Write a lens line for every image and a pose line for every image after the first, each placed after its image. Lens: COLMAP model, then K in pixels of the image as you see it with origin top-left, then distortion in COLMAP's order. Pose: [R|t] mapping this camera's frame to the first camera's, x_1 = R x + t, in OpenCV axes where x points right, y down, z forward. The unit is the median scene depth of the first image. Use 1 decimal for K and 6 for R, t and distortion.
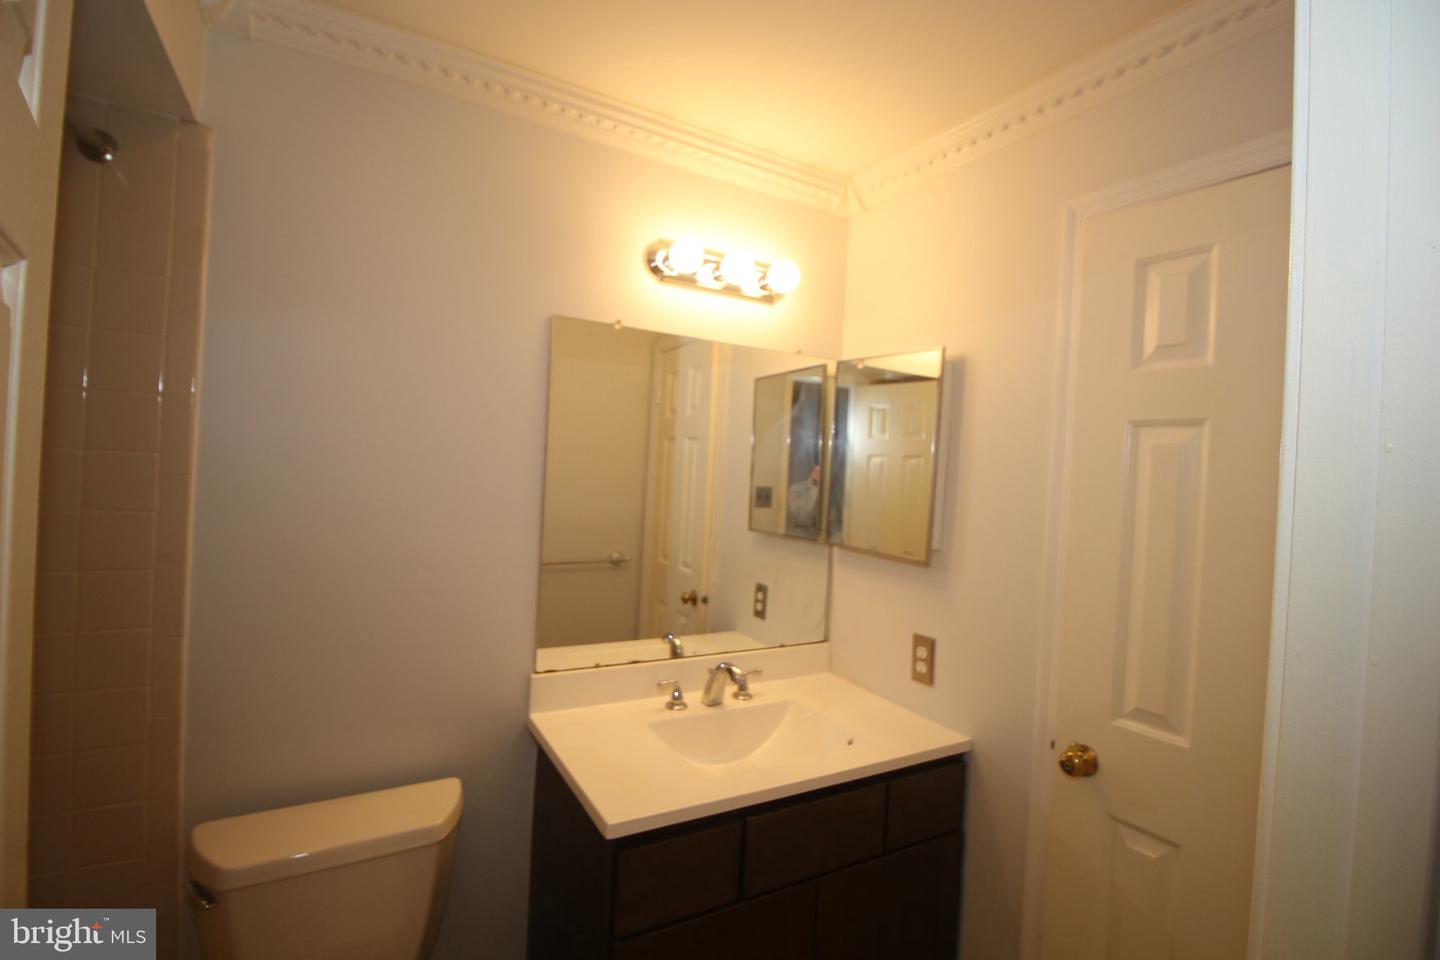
lens RADIAL K [[664.4, 0, 721.4], [0, 664.4, 474.8], [0, 0, 1]] dist [0.000562, -0.012722]
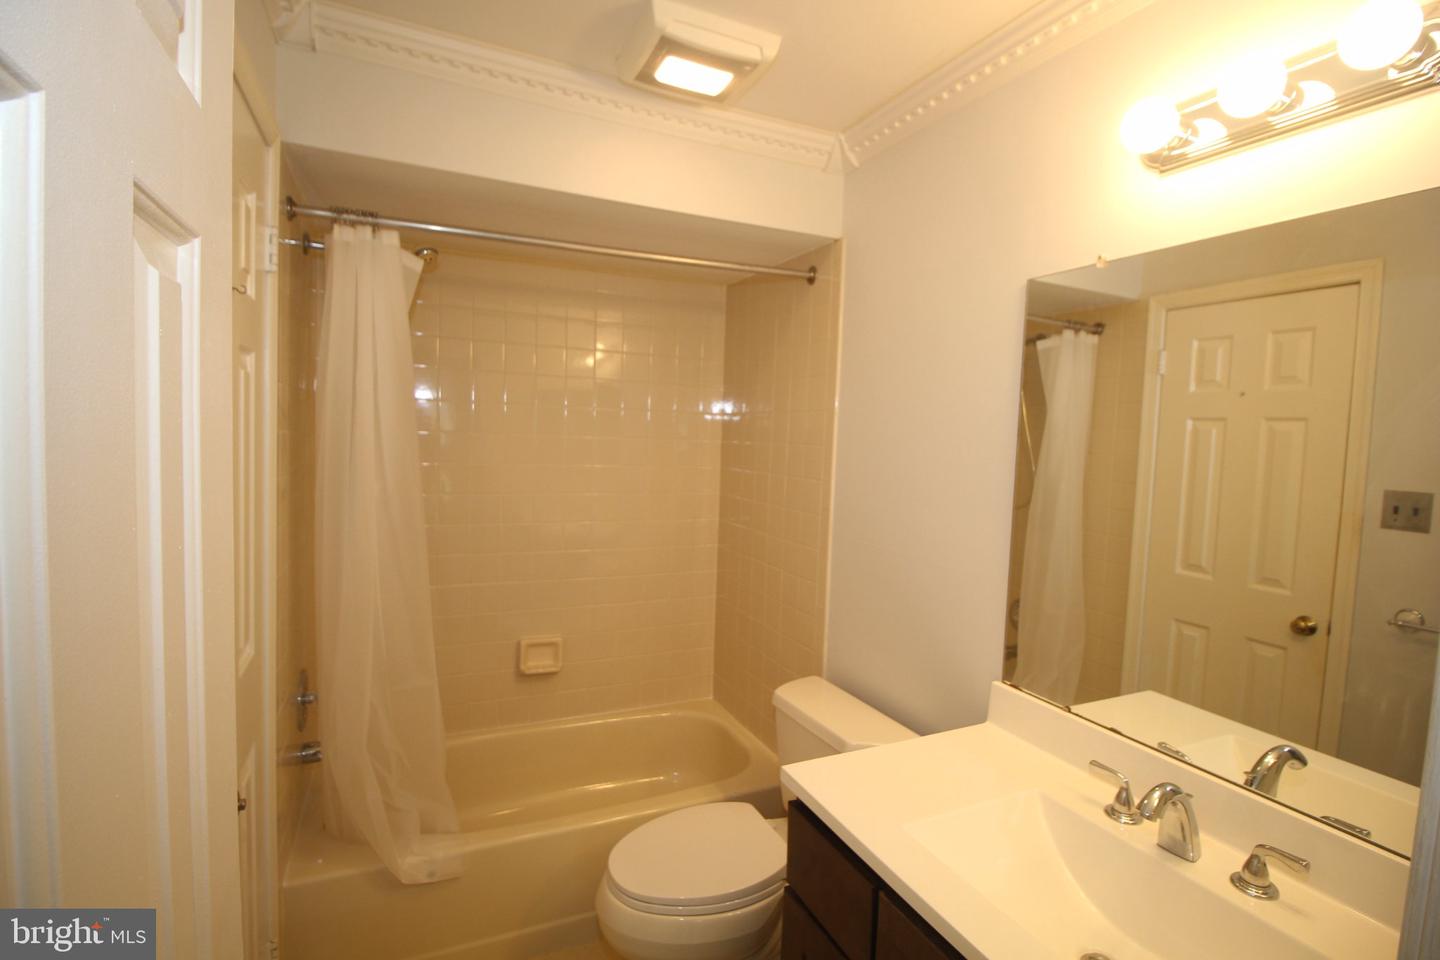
lens RADIAL K [[664.4, 0, 721.4], [0, 664.4, 474.8], [0, 0, 1]] dist [0.000562, -0.012722]
pose [[-0.123220, -0.000681, -0.992379, 0.648911], [-0.047370, 0.998864, 0.005196, 0.028442], [0.991248, 0.047650, -0.123113, 0.693913]]
